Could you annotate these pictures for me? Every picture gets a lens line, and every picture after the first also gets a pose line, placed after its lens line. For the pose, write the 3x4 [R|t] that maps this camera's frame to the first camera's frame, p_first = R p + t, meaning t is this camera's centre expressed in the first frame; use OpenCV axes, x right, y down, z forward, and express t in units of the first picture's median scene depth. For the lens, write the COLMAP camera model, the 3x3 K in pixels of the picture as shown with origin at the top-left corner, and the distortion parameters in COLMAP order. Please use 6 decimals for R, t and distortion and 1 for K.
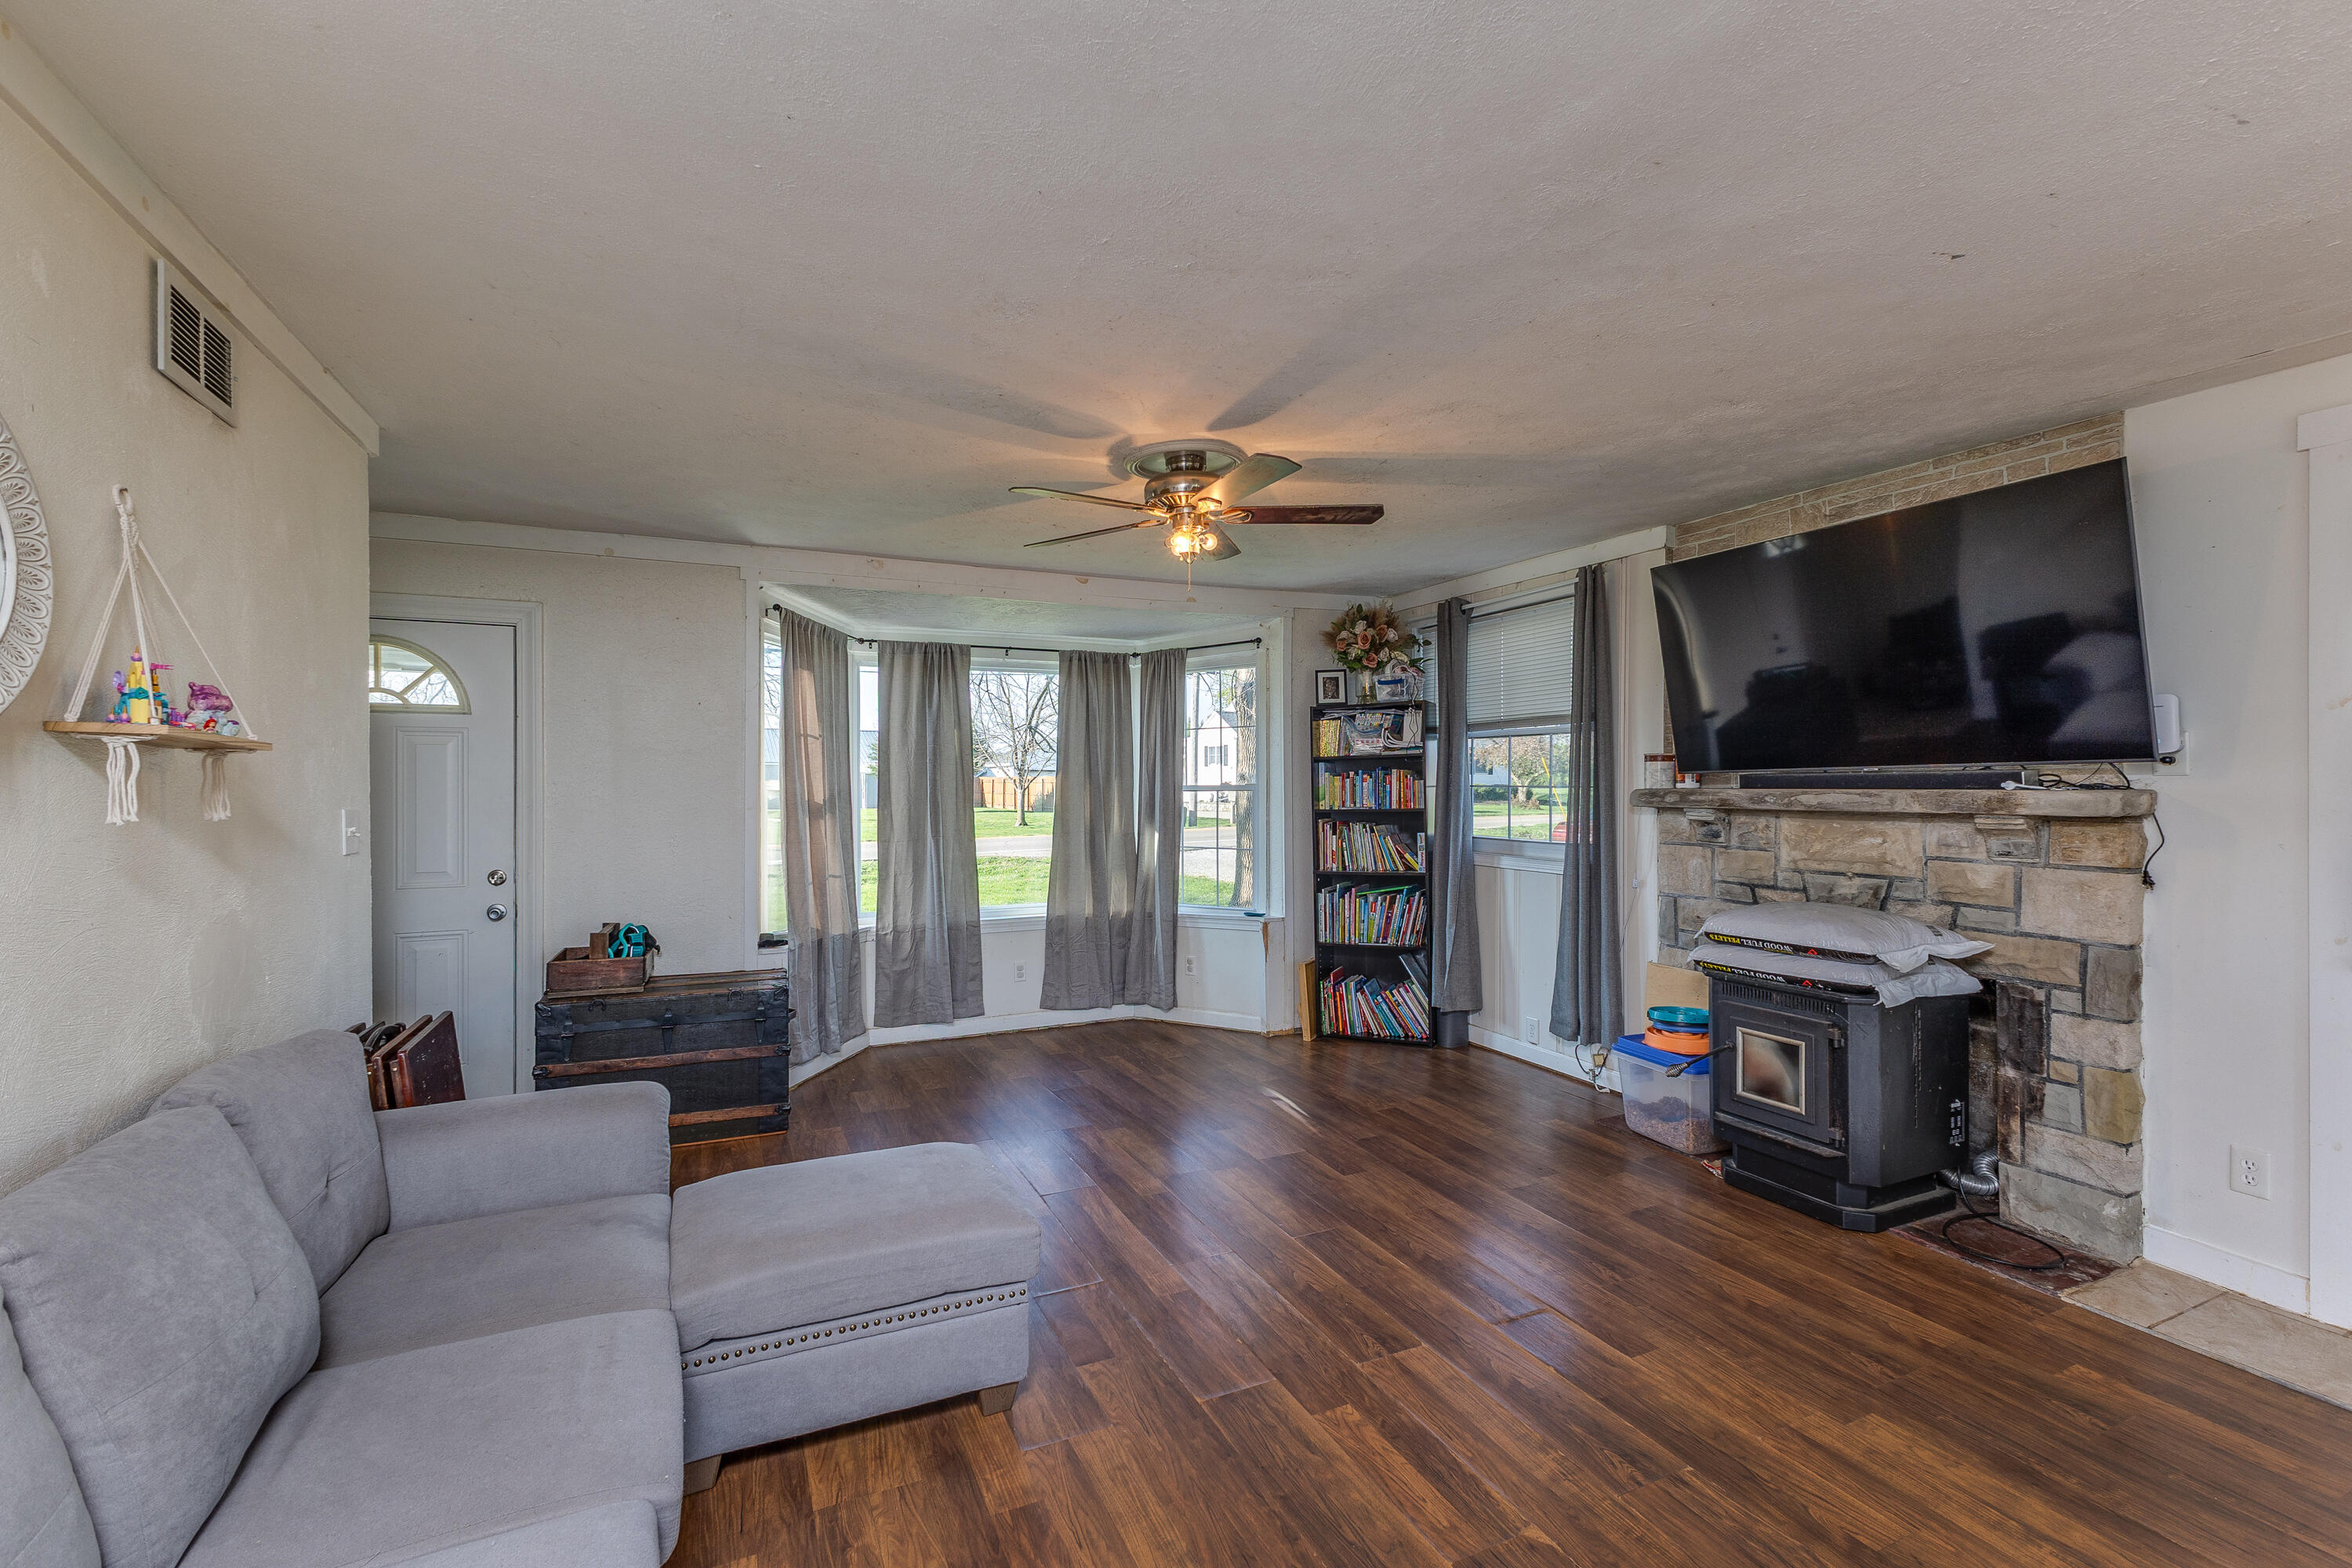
lens RADIAL K [[1011.3, 0, 1176.0], [0, 1011.3, 784.0], [0, 0, 1]] dist [0.001873, -0.000090]
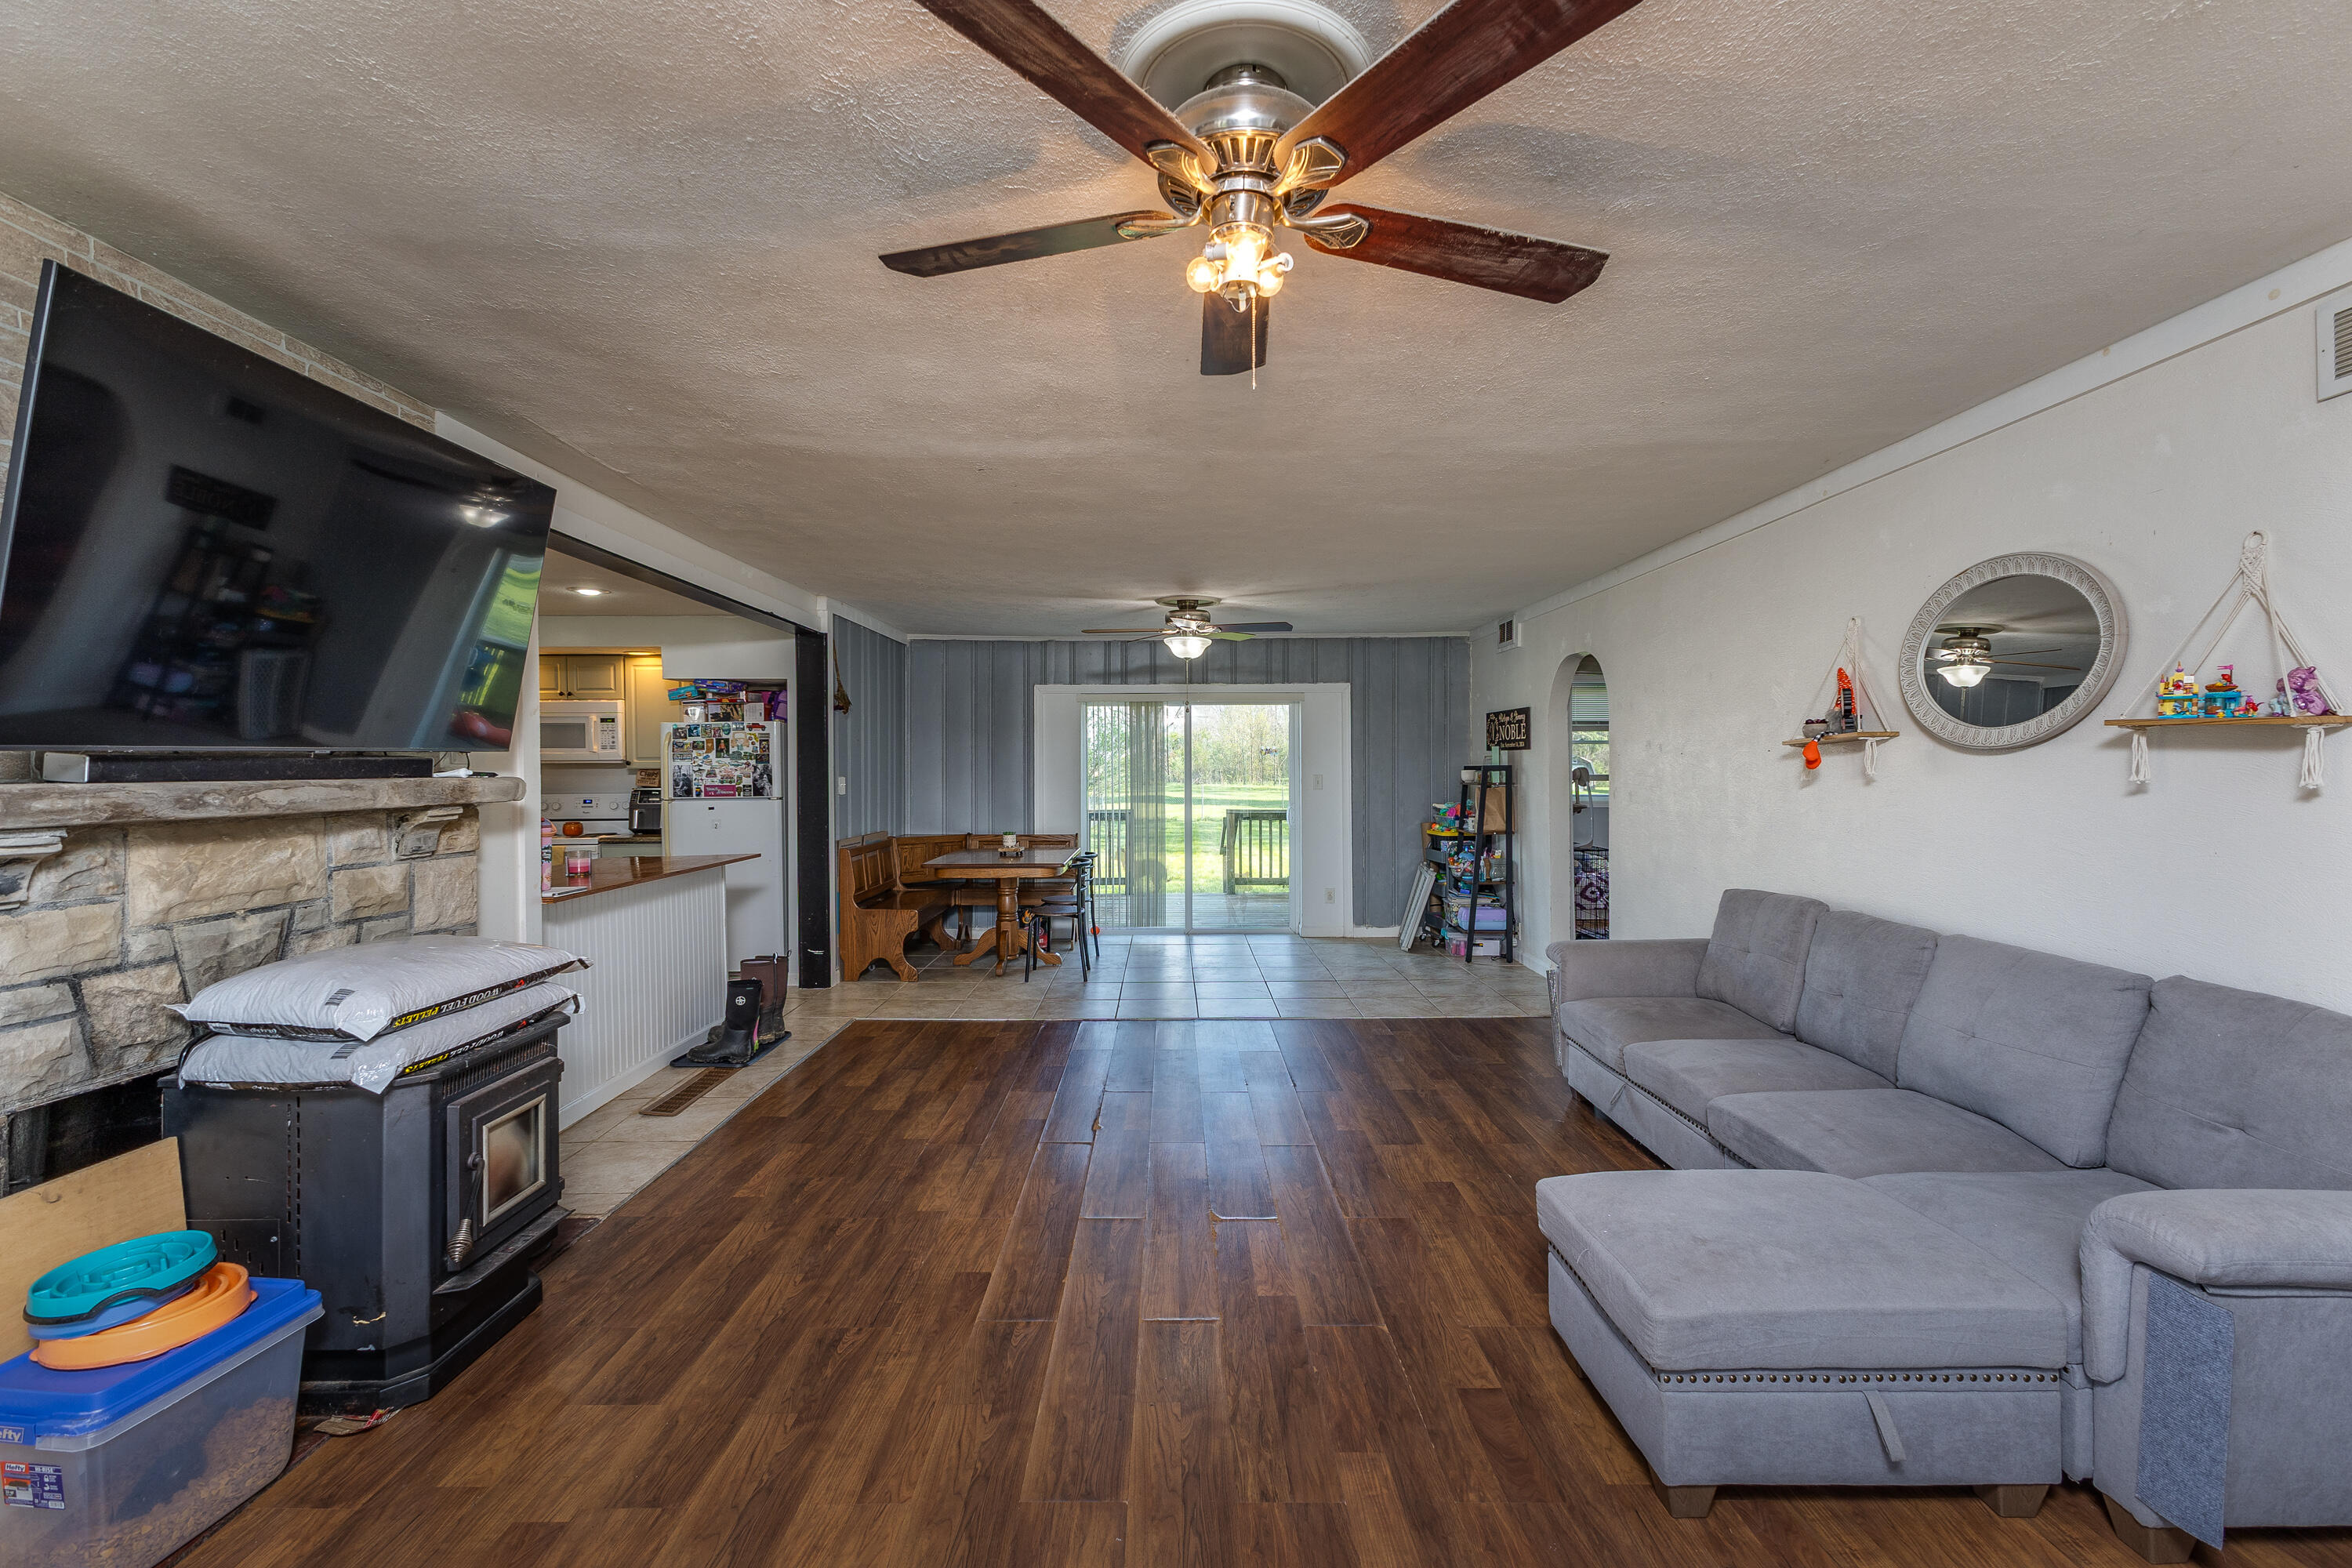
lens RADIAL K [[1011.3, 0, 1176.0], [0, 1011.3, 784.0], [0, 0, 1]] dist [0.001873, -0.000090]
pose [[-0.910286, 0.001433, 0.413977, -0.097746], [0.008684, 0.999840, 0.015635, 0.001350], [-0.413889, 0.017828, -0.910153, 0.900139]]
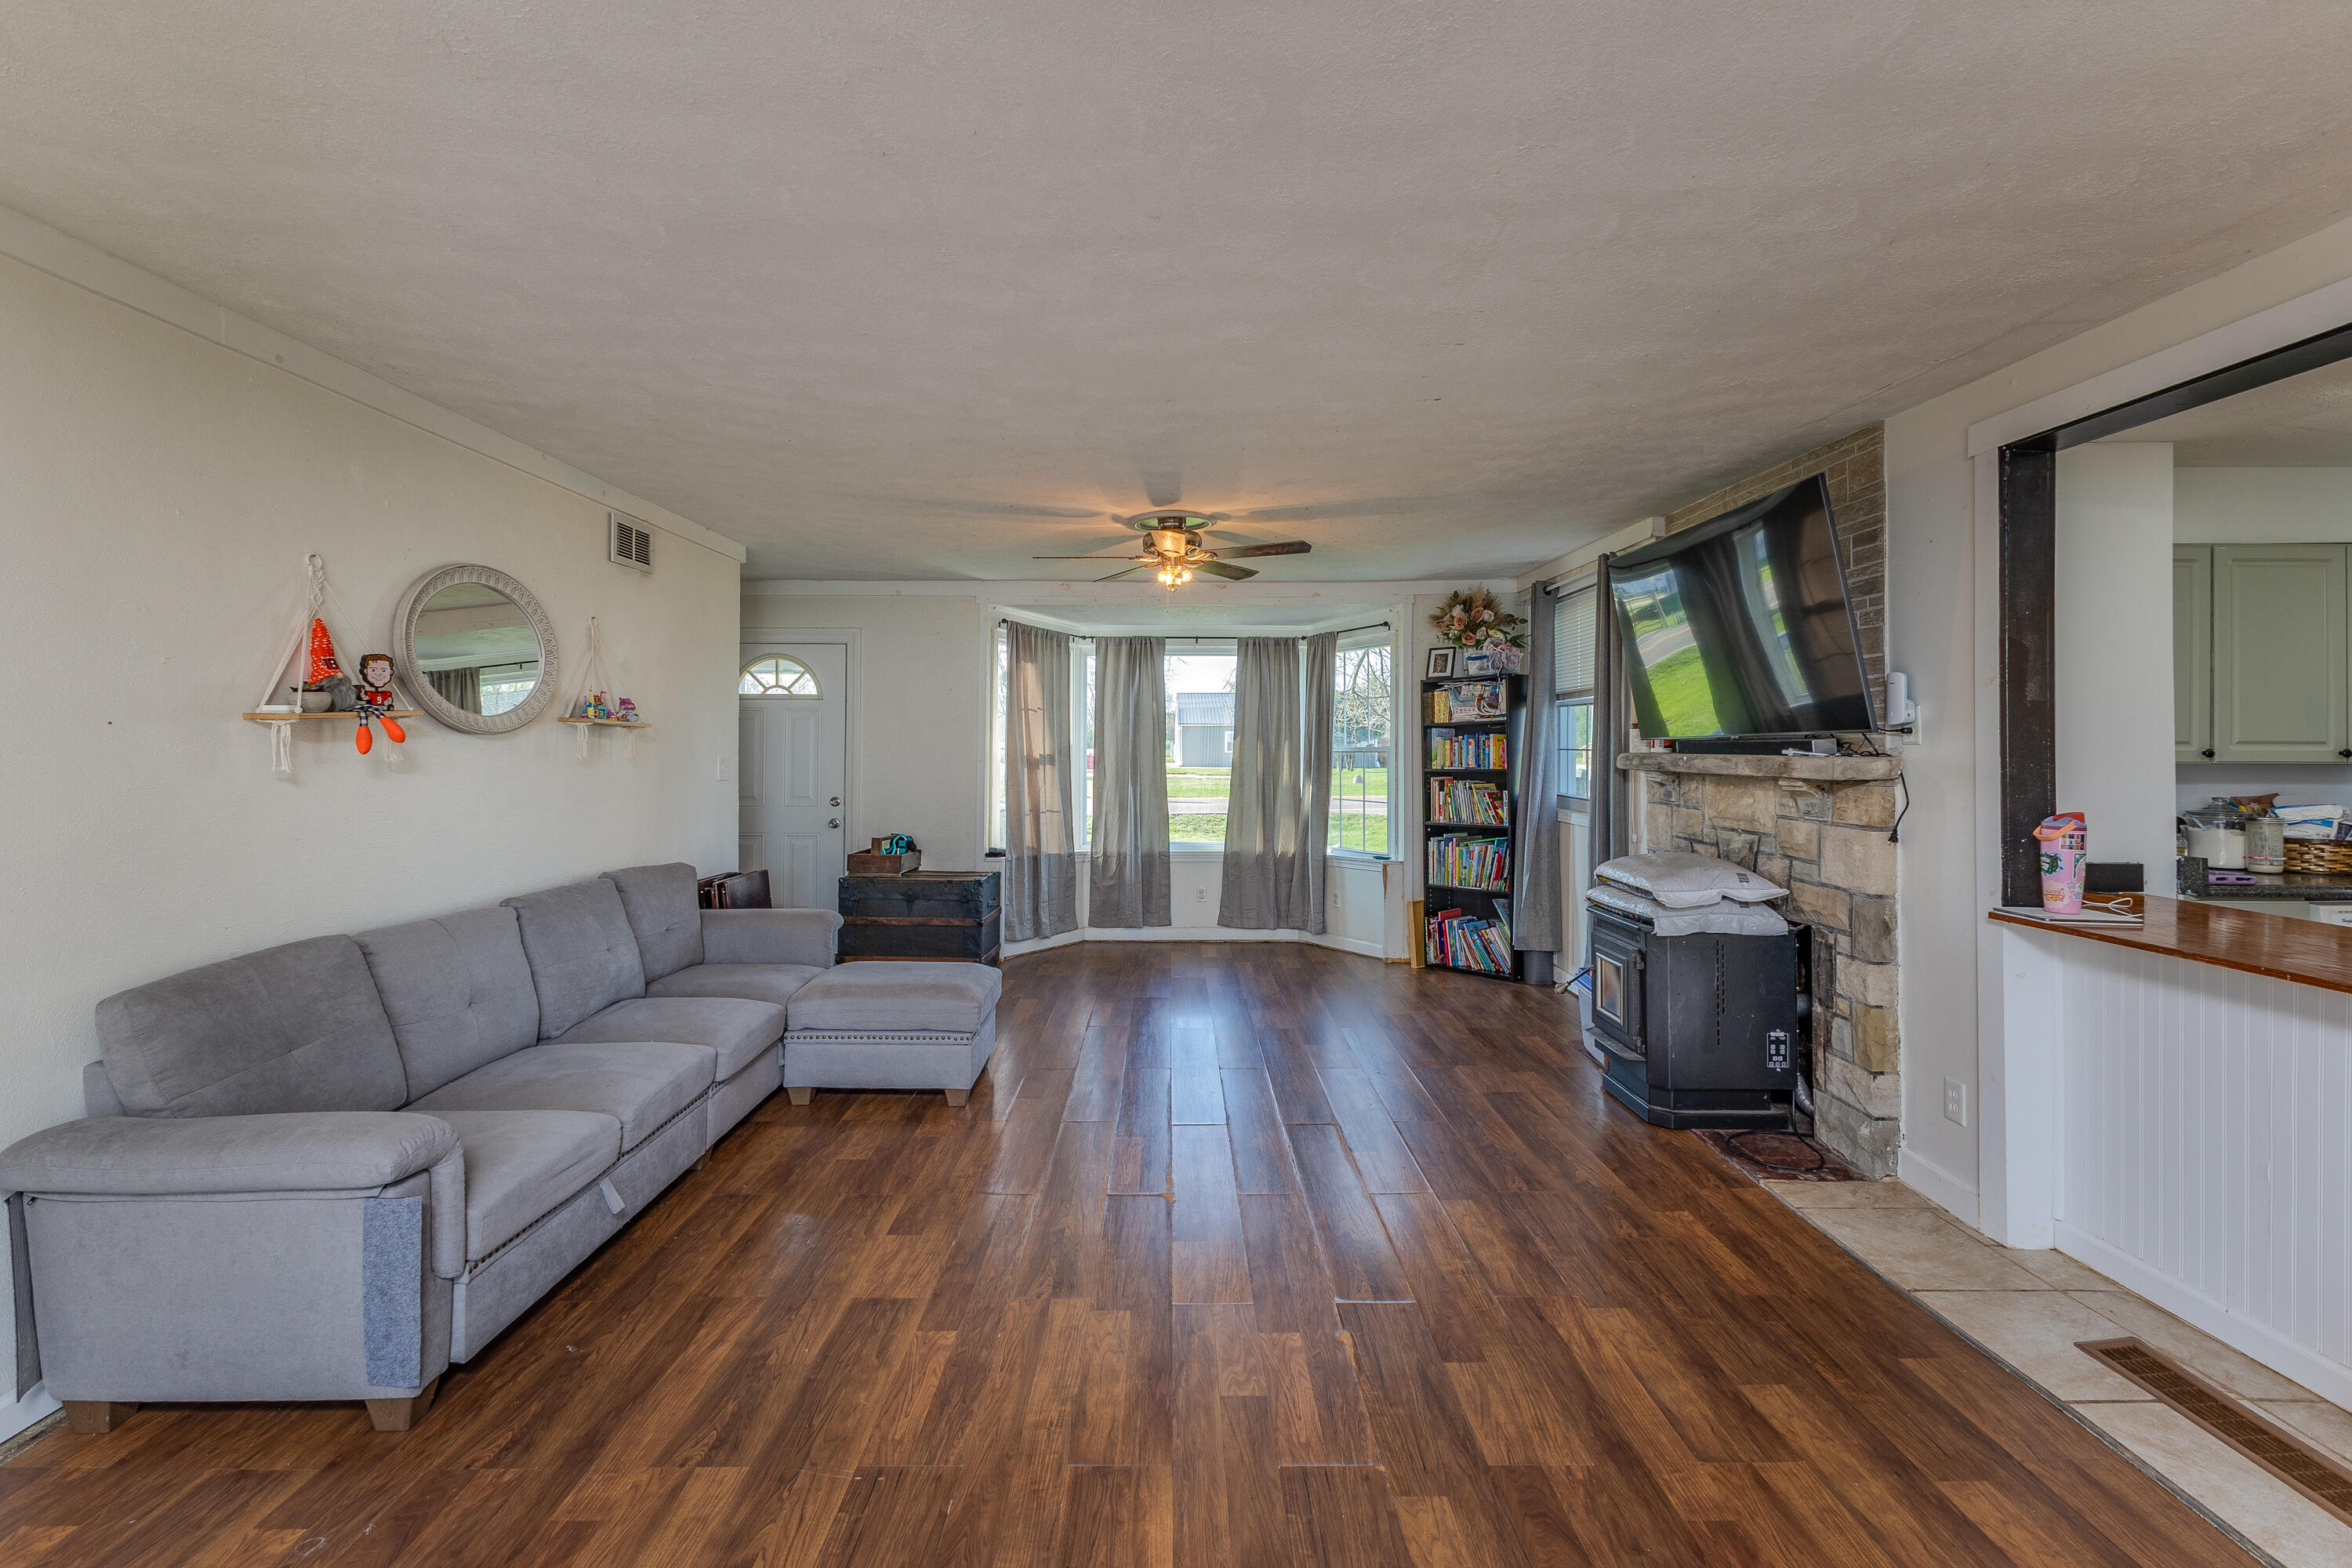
lens RADIAL K [[1027.2, 0, 1177.5], [0, 1027.2, 726.8], [0, 0, 1]] dist [-0.000676, -0.000098]
pose [[0.910479, -0.000911, -0.413555, 0.382377], [-0.006059, 0.999861, -0.015542, -0.002668], [0.413511, 0.016657, 0.910347, -0.196583]]
